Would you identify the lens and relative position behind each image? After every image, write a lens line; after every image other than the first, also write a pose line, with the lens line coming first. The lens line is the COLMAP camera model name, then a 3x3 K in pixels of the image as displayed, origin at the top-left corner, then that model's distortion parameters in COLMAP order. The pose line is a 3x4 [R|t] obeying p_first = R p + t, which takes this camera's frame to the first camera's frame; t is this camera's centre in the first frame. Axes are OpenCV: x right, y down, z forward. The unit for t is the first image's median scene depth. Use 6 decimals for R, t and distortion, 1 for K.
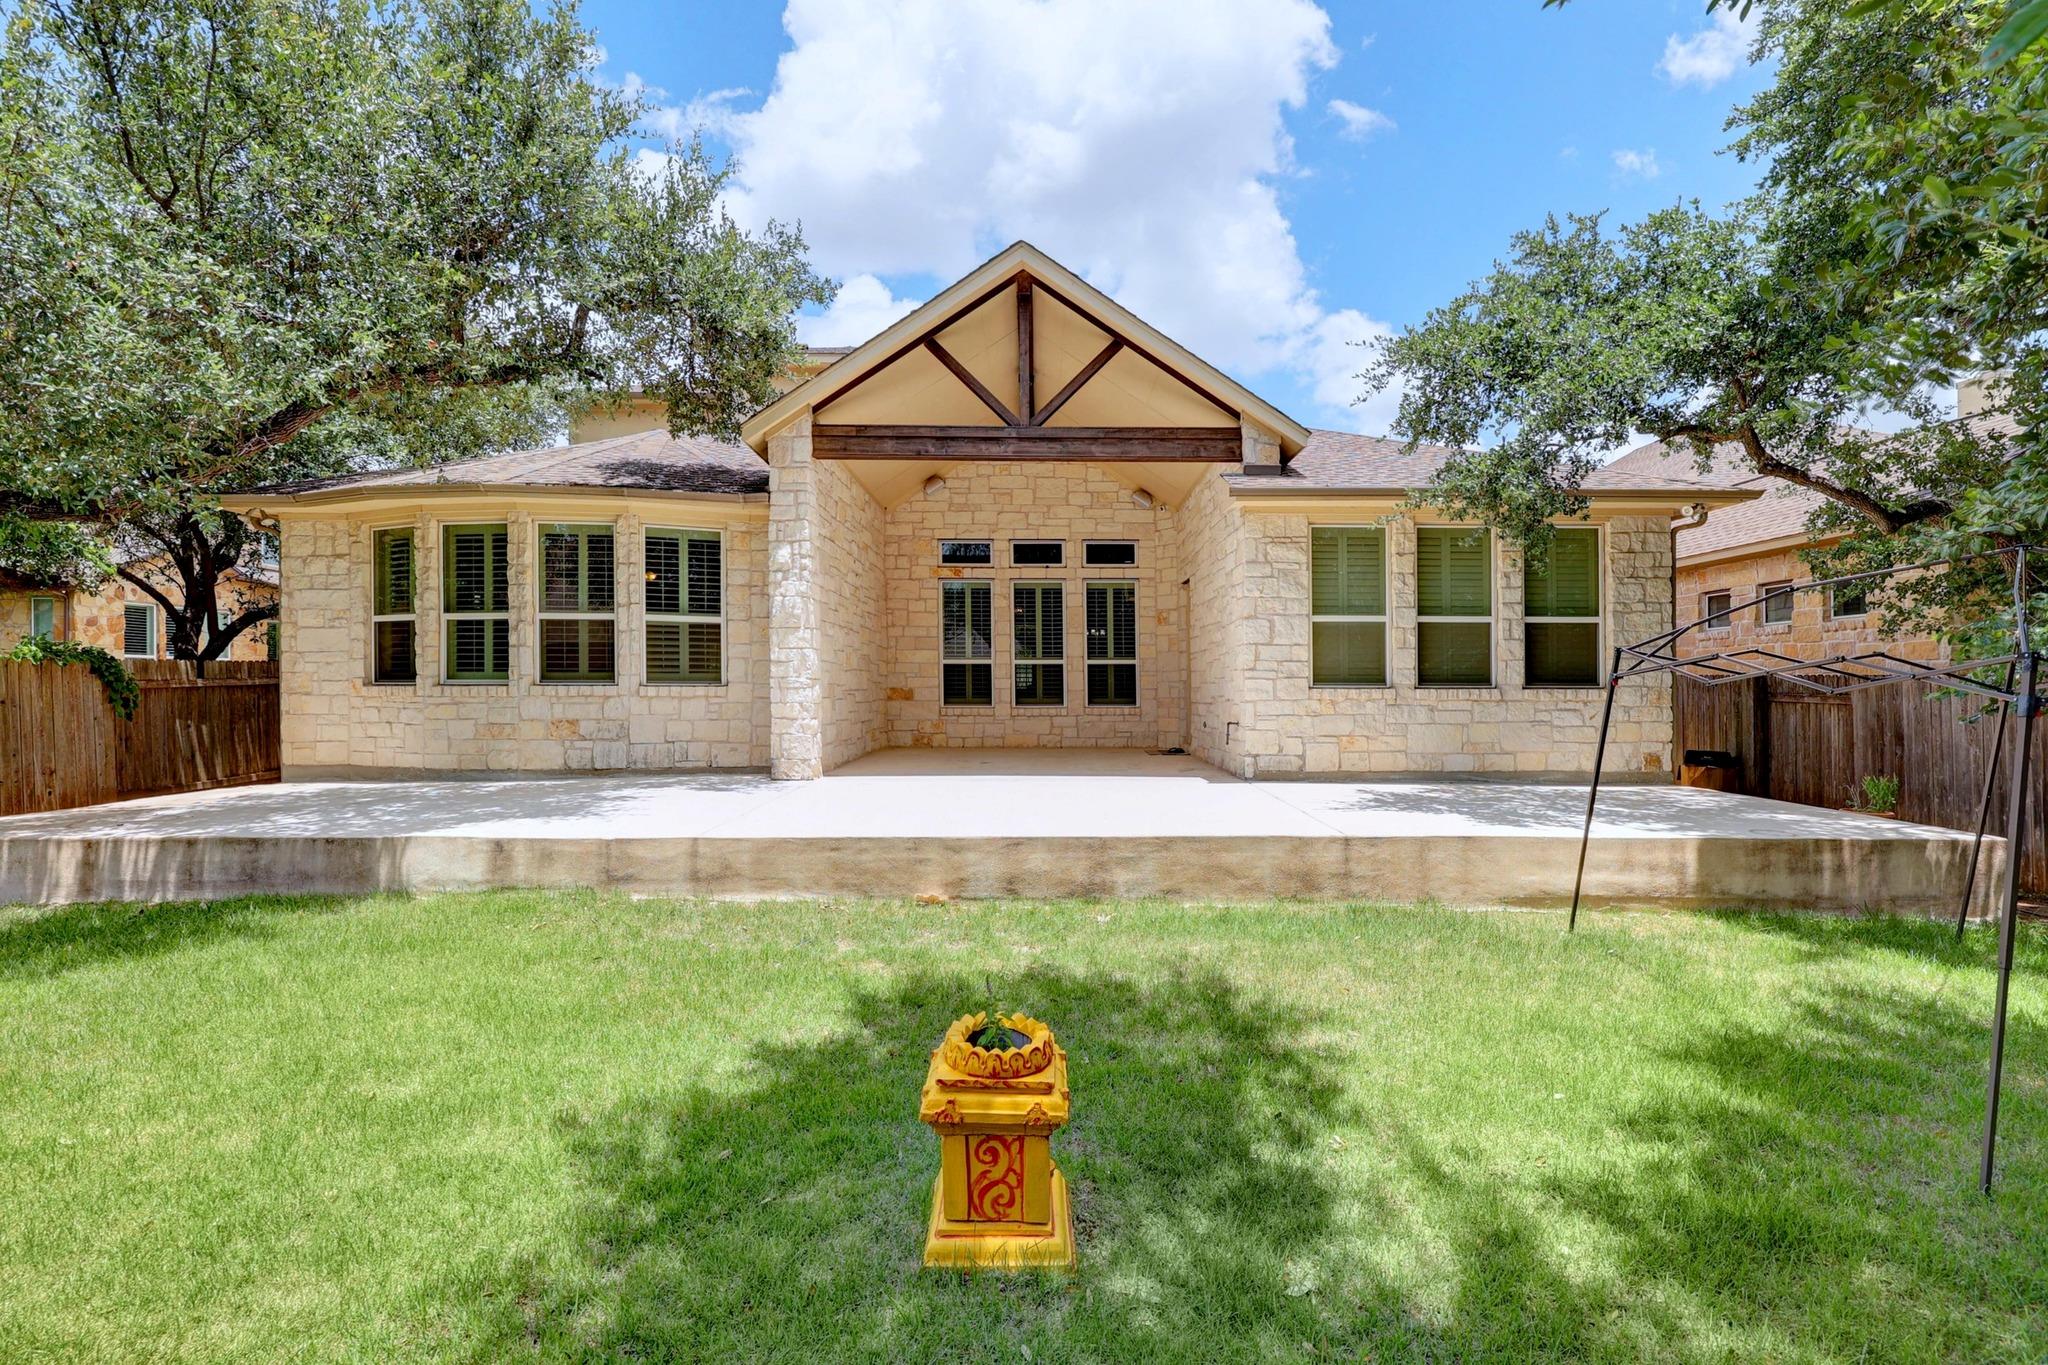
lens RADIAL K [[828.8, 0, 1017.9], [0, 828.8, 673.6], [0, 0, 1]] dist [-0.000693, 0.000718]
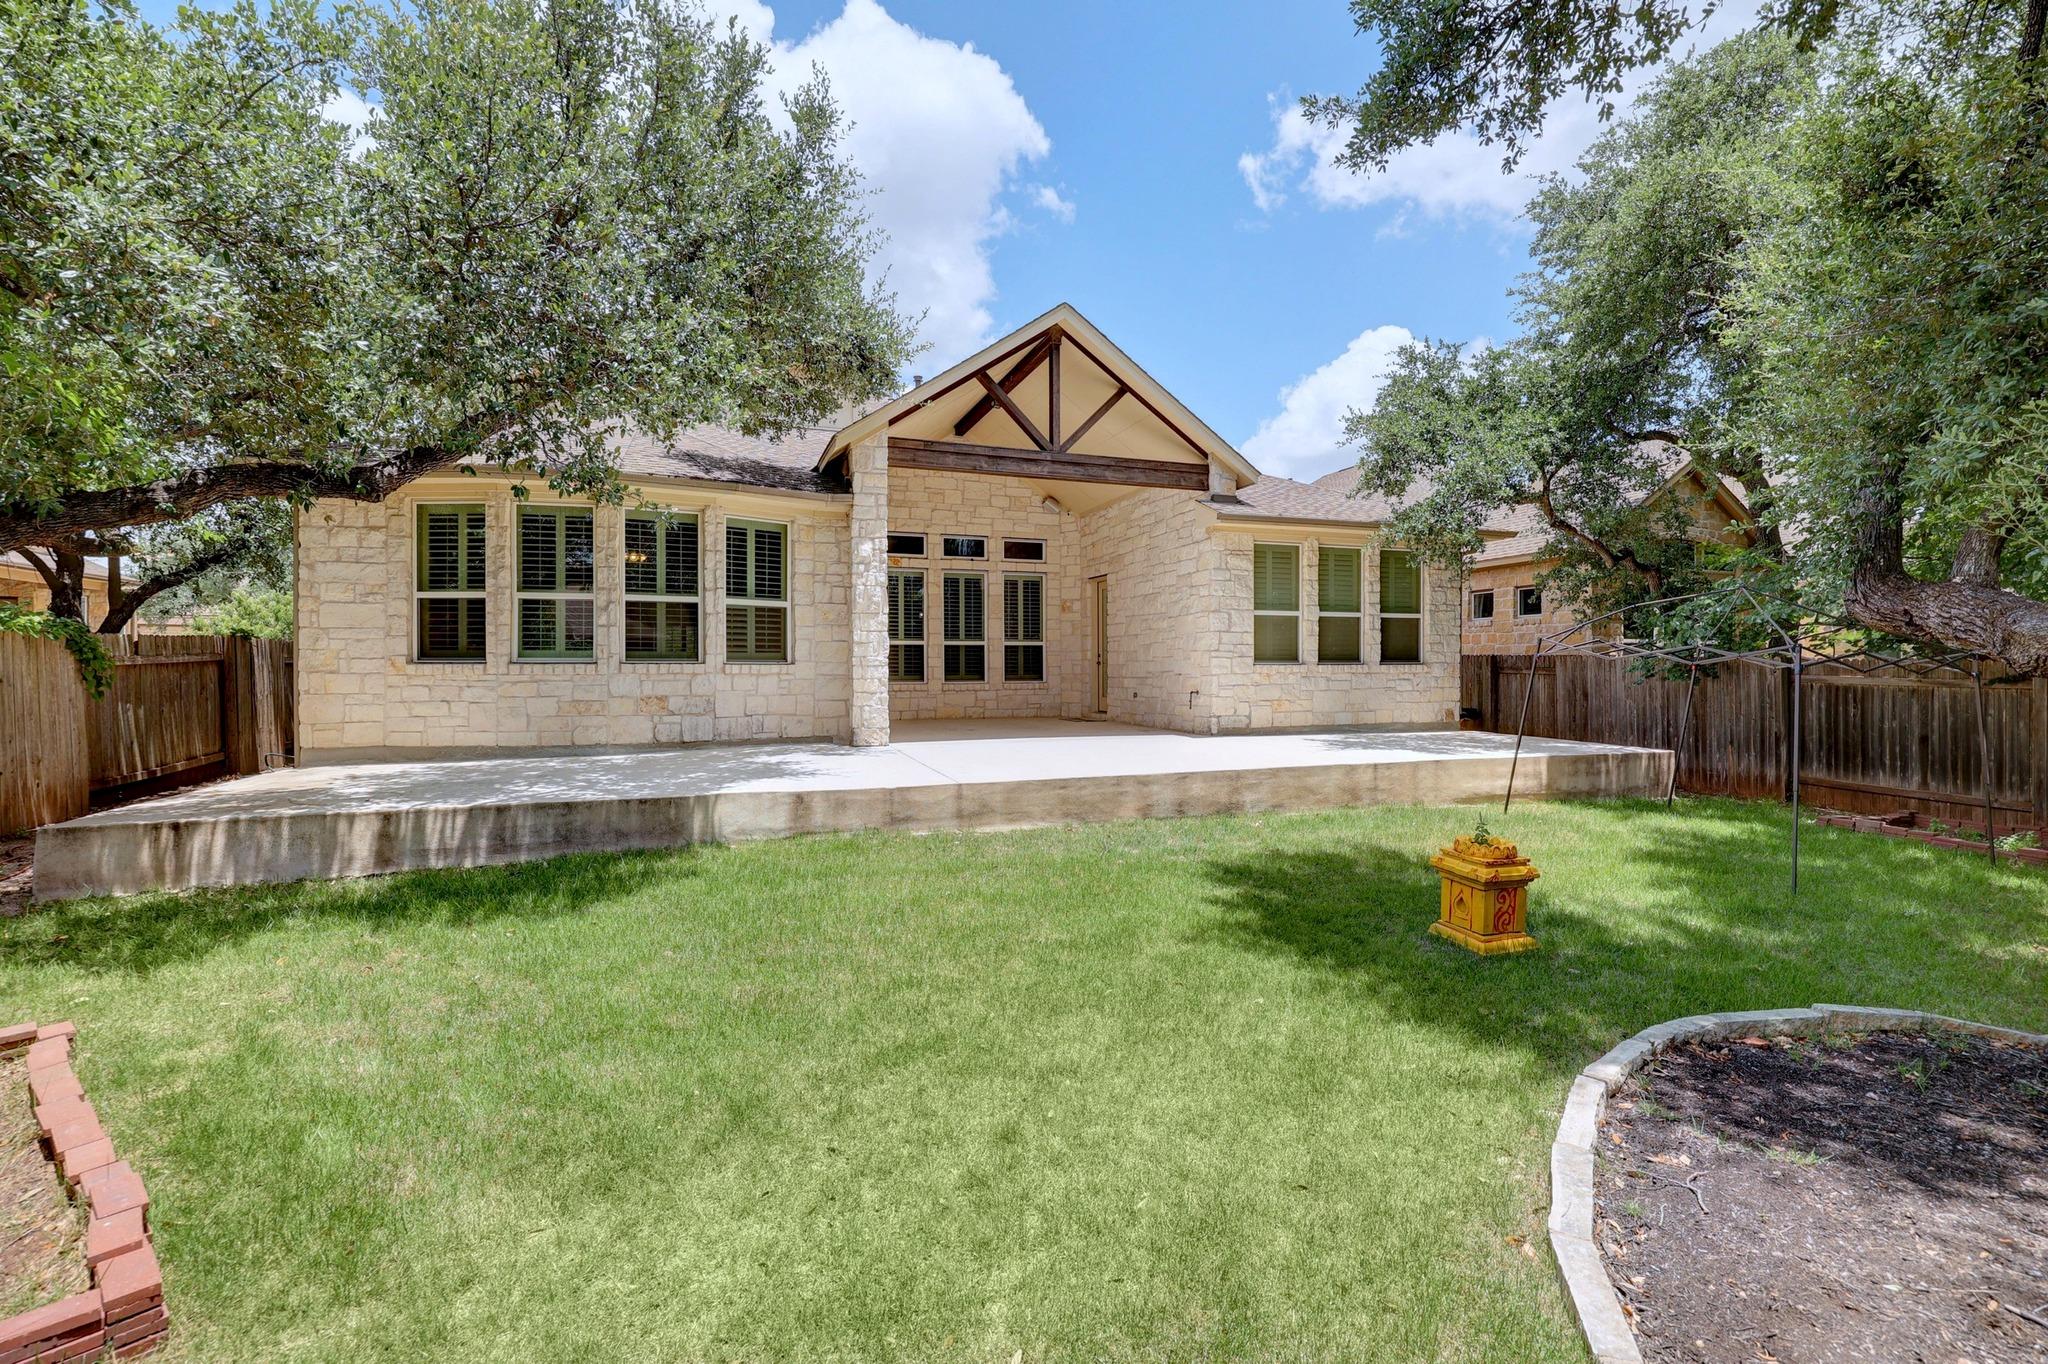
lens RADIAL K [[789.5, 0, 1015.0], [0, 789.5, 662.0], [0, 0, 1]] dist [-0.004461, -0.000217]
pose [[0.955491, -0.001492, 0.295016, -0.389600], [-0.001691, 0.999943, 0.010535, 0.000629], [-0.295015, -0.010565, 0.955434, -0.098155]]
